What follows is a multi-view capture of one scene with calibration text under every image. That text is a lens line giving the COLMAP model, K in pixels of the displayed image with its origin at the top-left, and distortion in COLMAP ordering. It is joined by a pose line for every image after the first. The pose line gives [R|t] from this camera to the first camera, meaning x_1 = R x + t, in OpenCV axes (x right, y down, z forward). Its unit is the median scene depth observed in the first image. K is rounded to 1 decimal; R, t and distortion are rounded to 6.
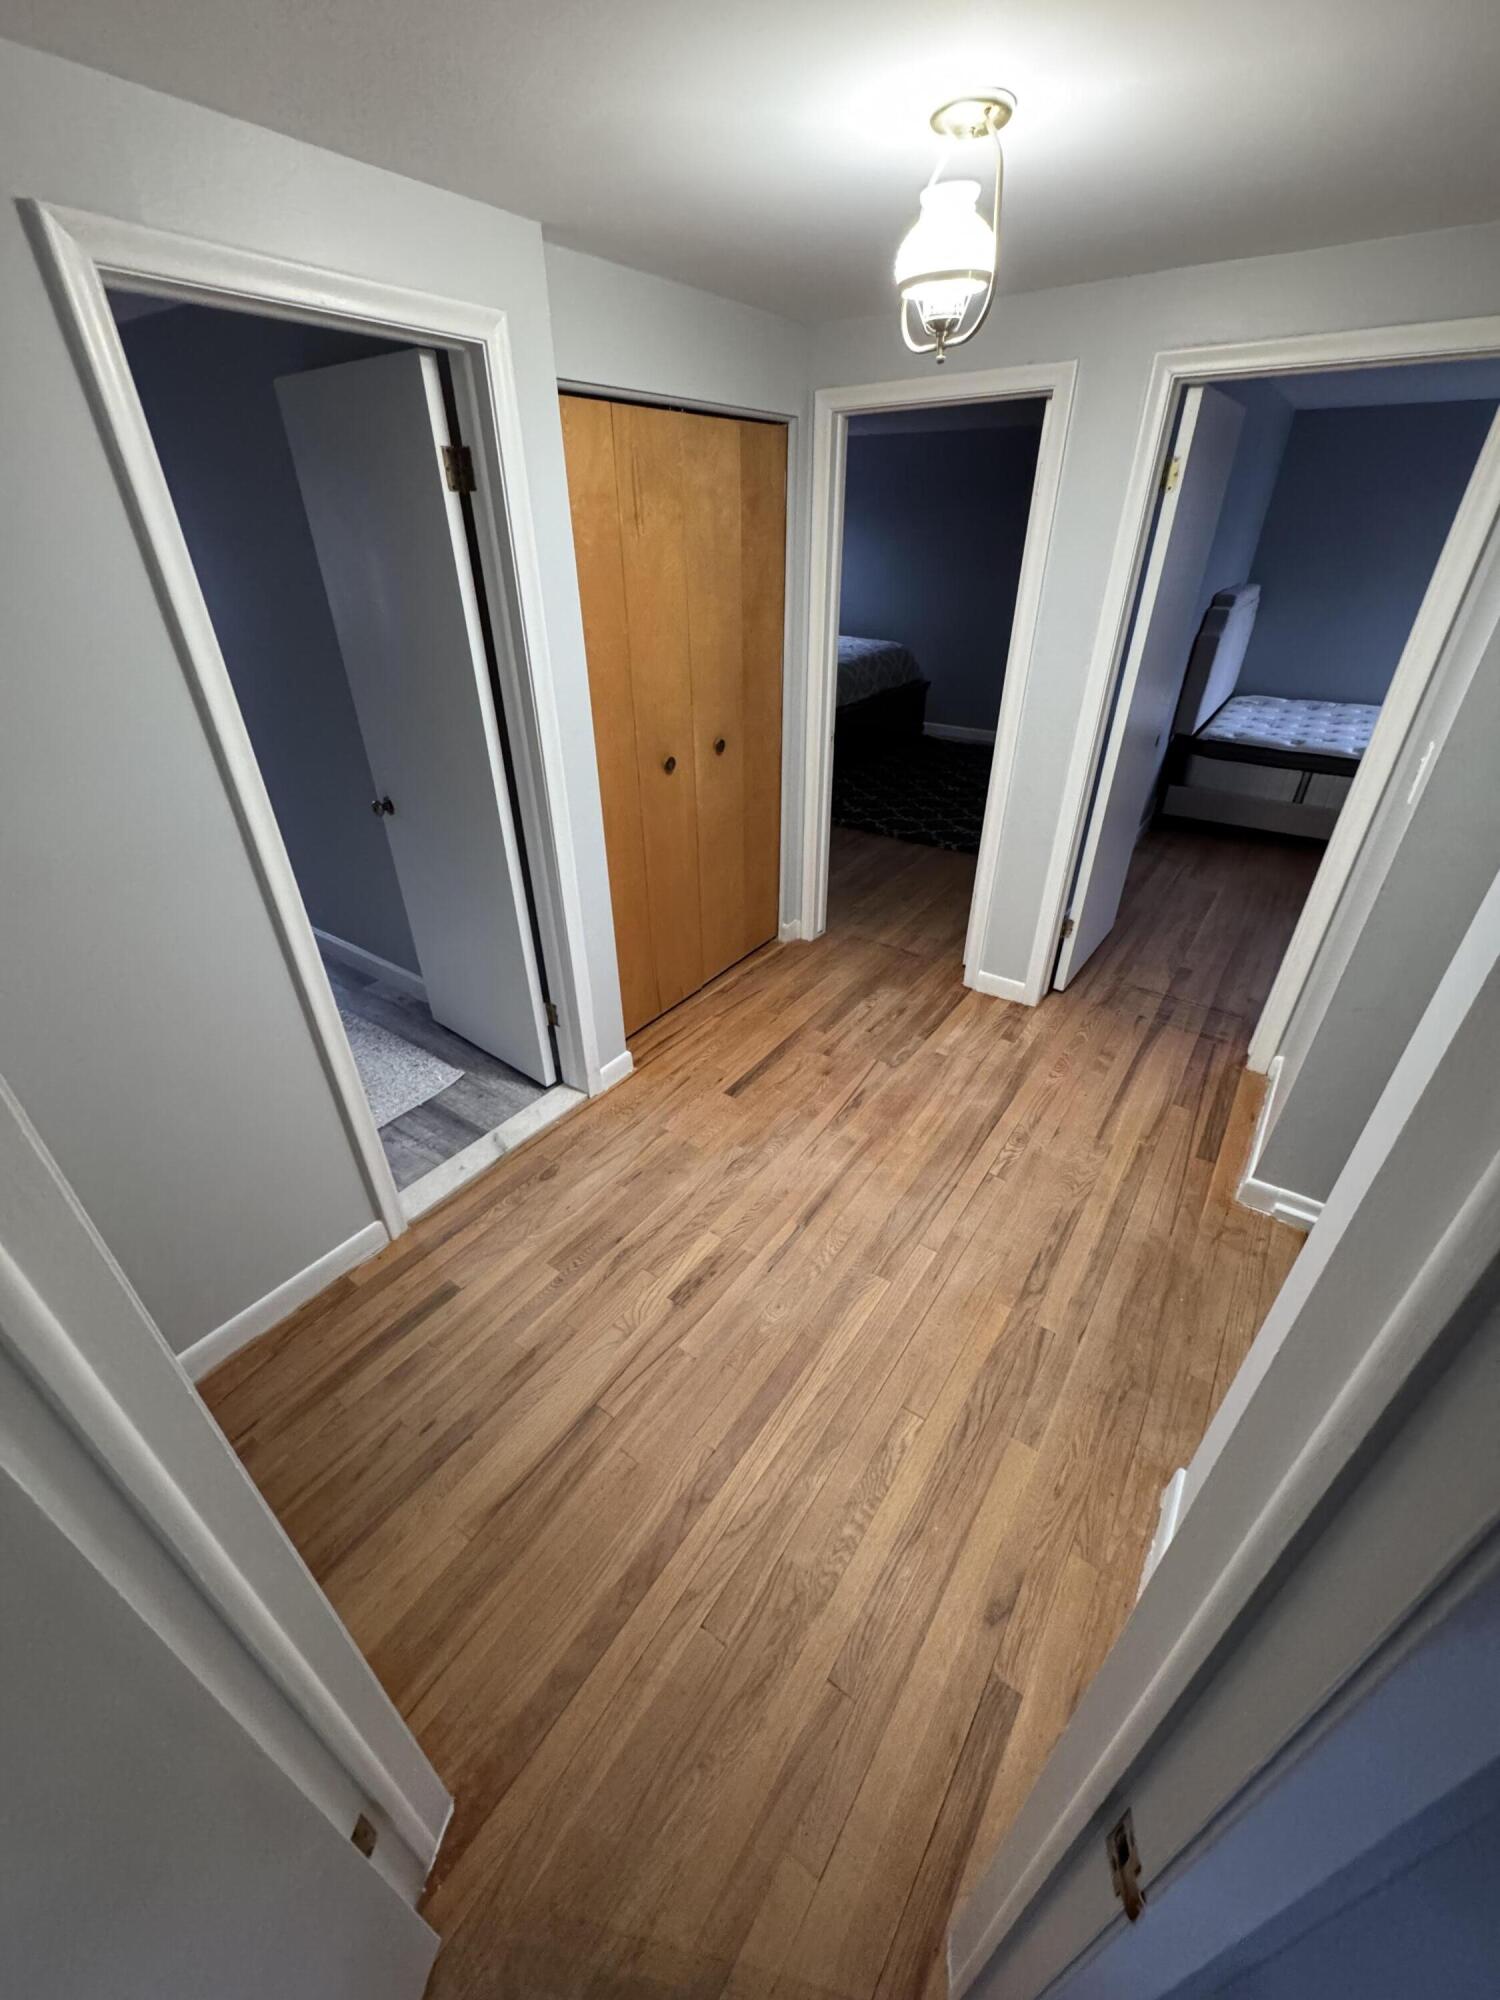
lens RADIAL K [[794.5, 0, 749.6], [0, 794.5, 1000.6], [0, 0, 1]] dist [-0.003529, 0.000181]
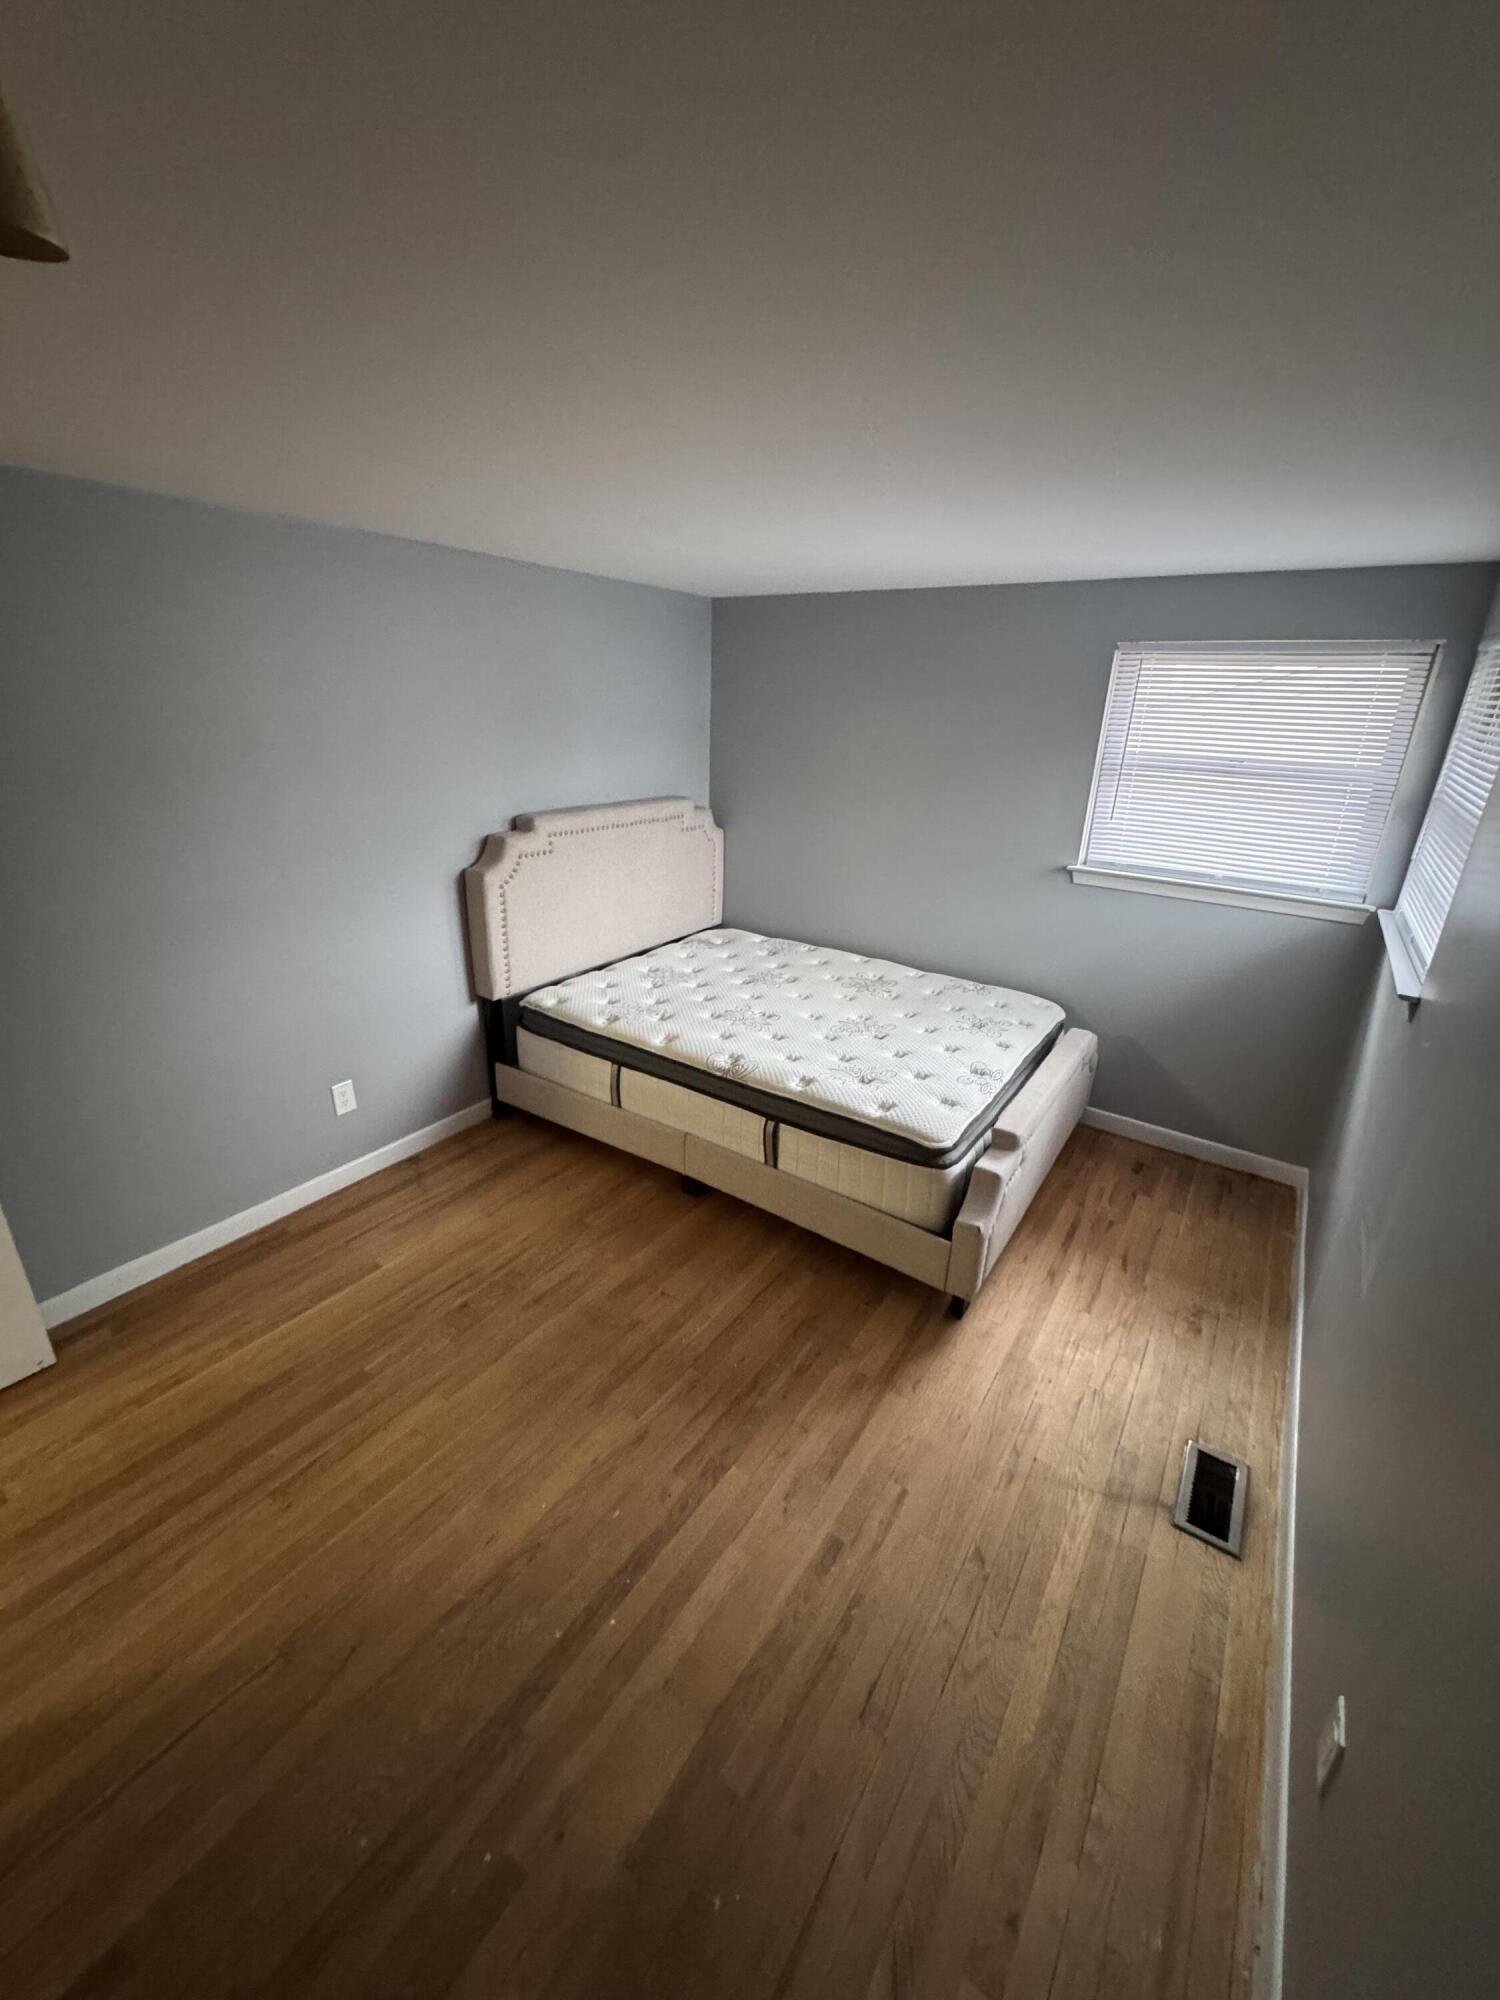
lens RADIAL K [[794.5, 0, 751.6], [0, 794.5, 1000.3], [0, 0, 1]] dist [-0.003529, 0.000181]
pose [[0.999142, 0.031151, 0.027297, 0.783336], [-0.025542, 0.982218, -0.185997, -0.214326], [-0.032606, 0.185140, 0.982171, 0.311298]]
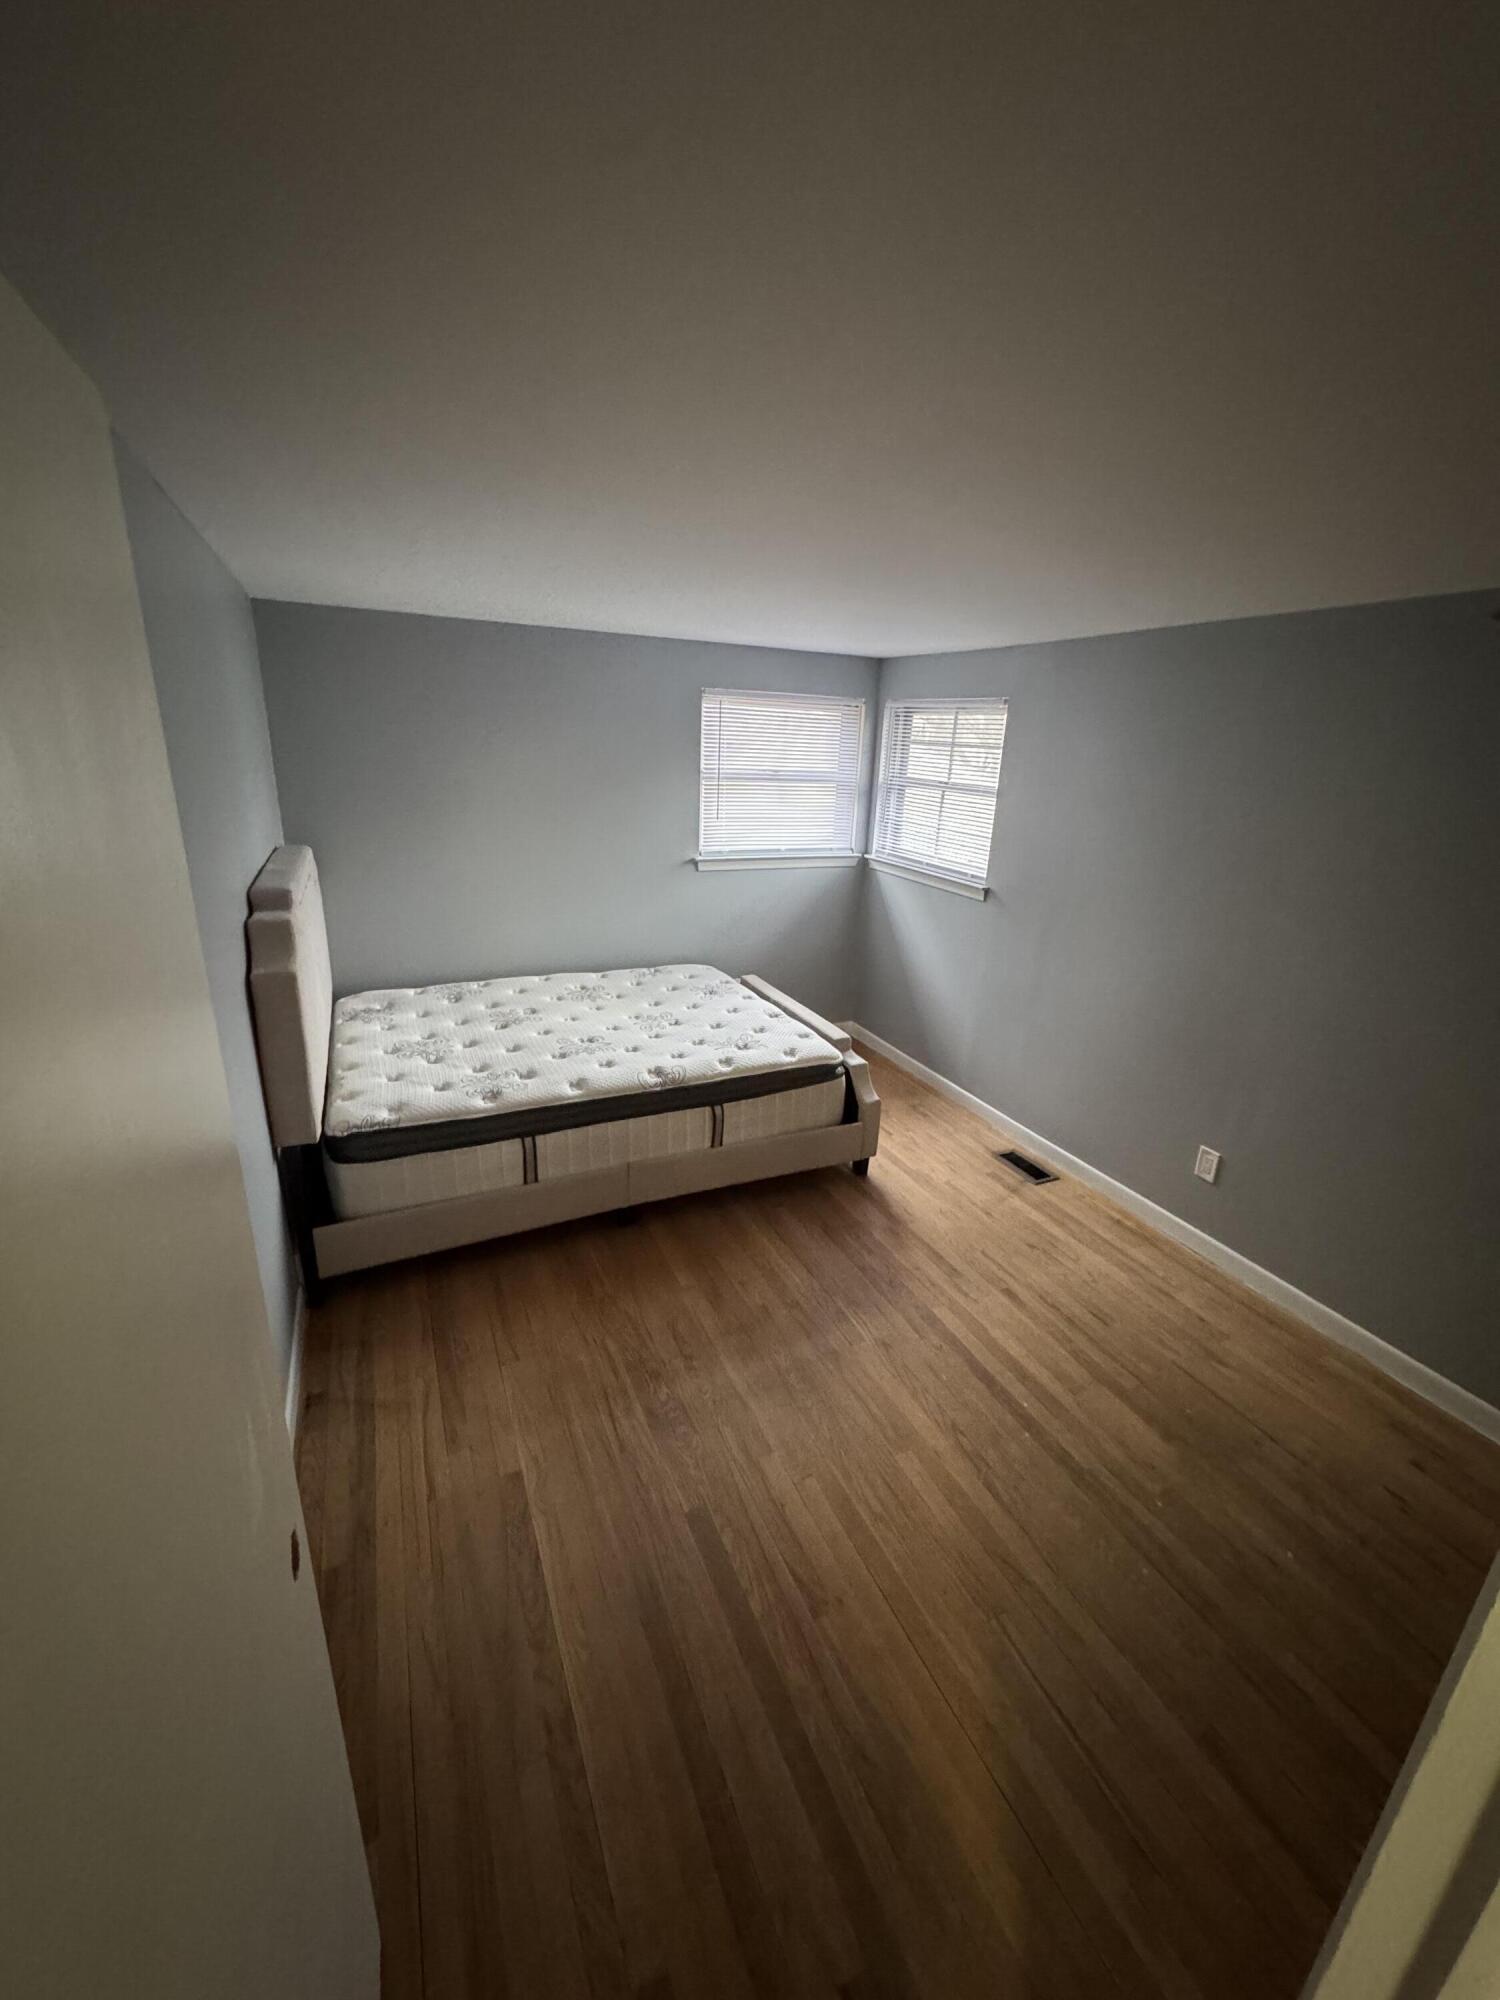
lens RADIAL K [[794.5, 0, 753.3], [0, 794.5, 1003.4], [0, 0, 1]] dist [-0.003529, 0.000181]
pose [[0.491294, -0.246960, 0.835249, 0.299419], [0.419918, 0.907313, 0.021271, -0.315212], [-0.763085, 0.340286, 0.549460, 0.488234]]
